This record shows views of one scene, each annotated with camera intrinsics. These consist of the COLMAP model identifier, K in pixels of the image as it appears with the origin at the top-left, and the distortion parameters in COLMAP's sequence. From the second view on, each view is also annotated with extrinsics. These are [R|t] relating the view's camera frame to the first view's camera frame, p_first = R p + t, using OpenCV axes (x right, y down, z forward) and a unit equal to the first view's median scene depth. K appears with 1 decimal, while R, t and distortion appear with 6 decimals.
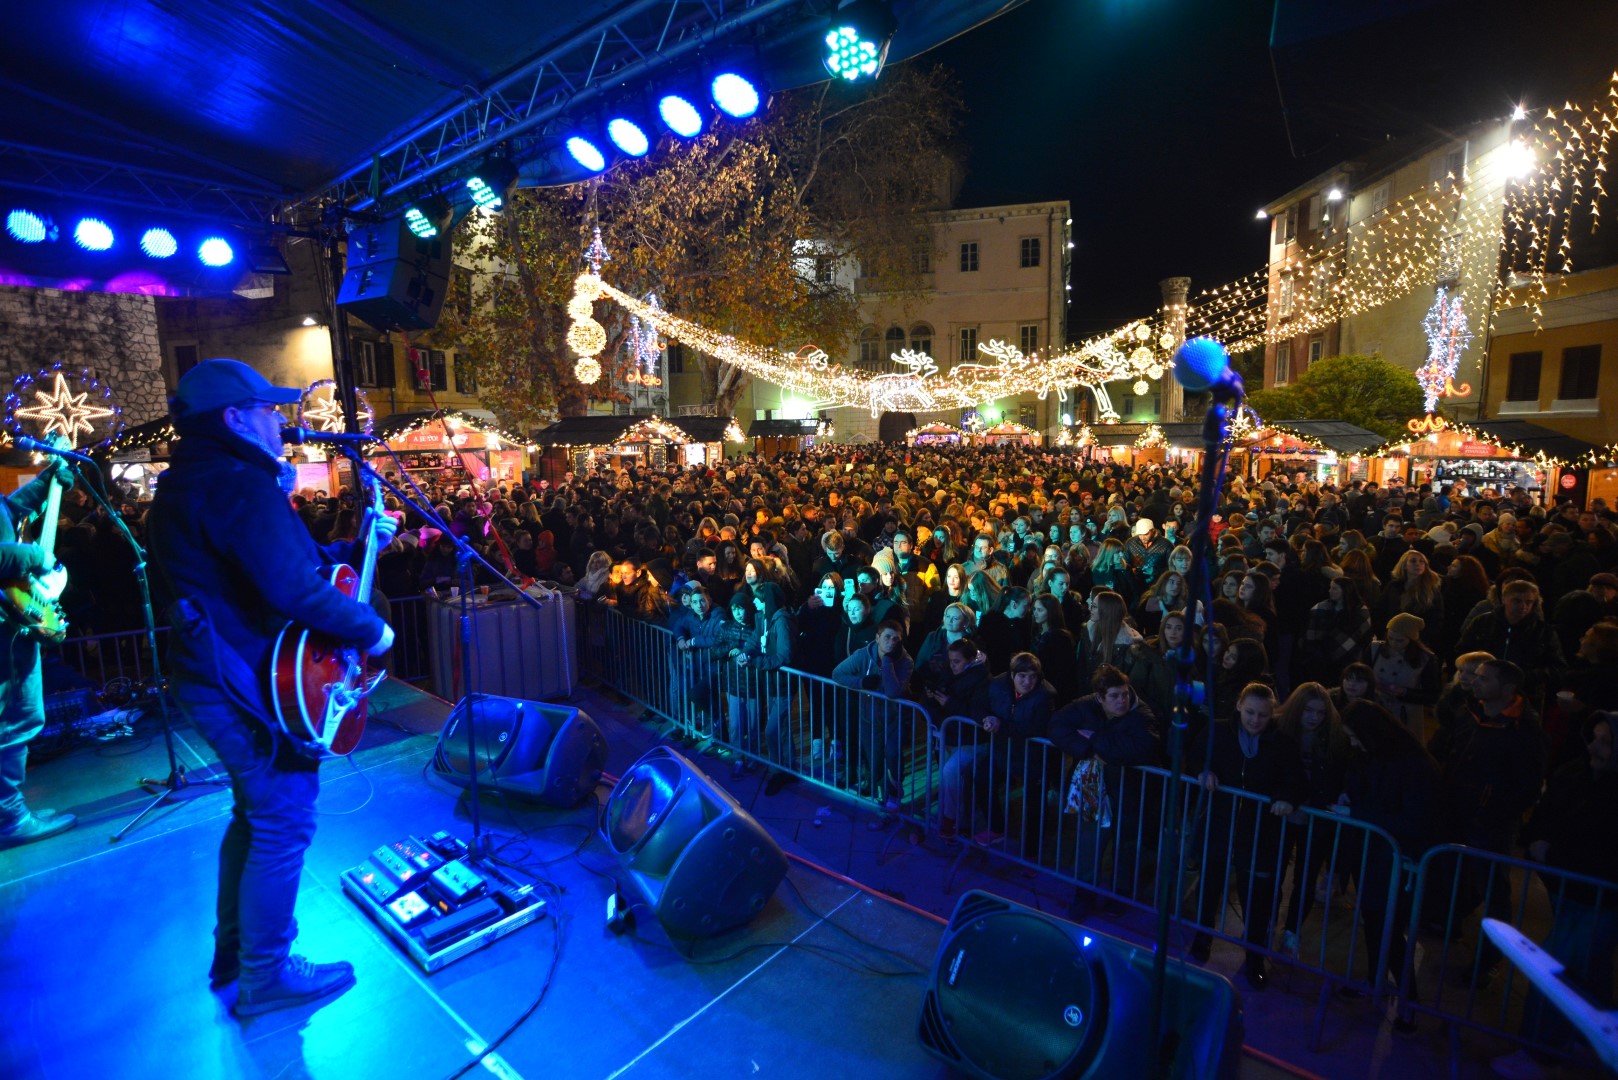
lens RADIAL K [[816.3, 0, 809.0], [0, 816.3, 540.0], [0, 0, 1]] dist [-0.034954, -0.000022]
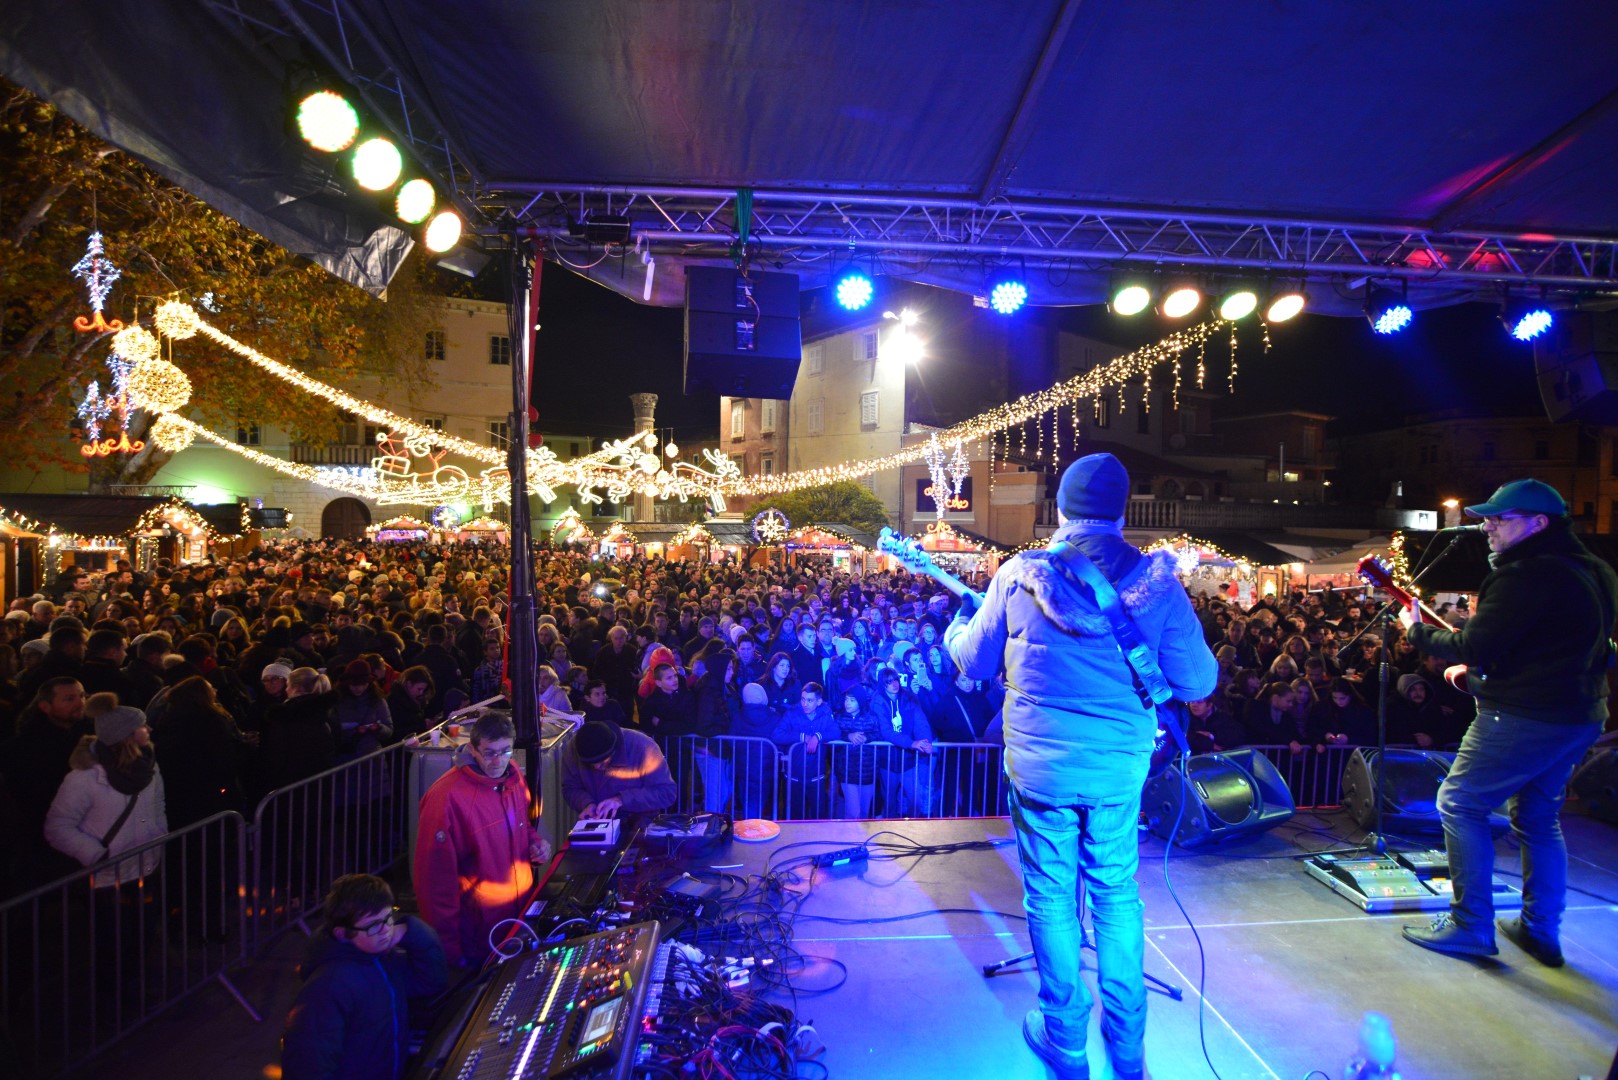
lens RADIAL K [[816.3, 0, 809.0], [0, 816.3, 540.0], [0, 0, 1]] dist [-0.034954, -0.000022]
pose [[0.718196, 0.008148, 0.695793, -0.147518], [0.075216, 0.993164, -0.089267, -0.004434], [-0.691764, 0.116446, 0.712673, 0.050835]]
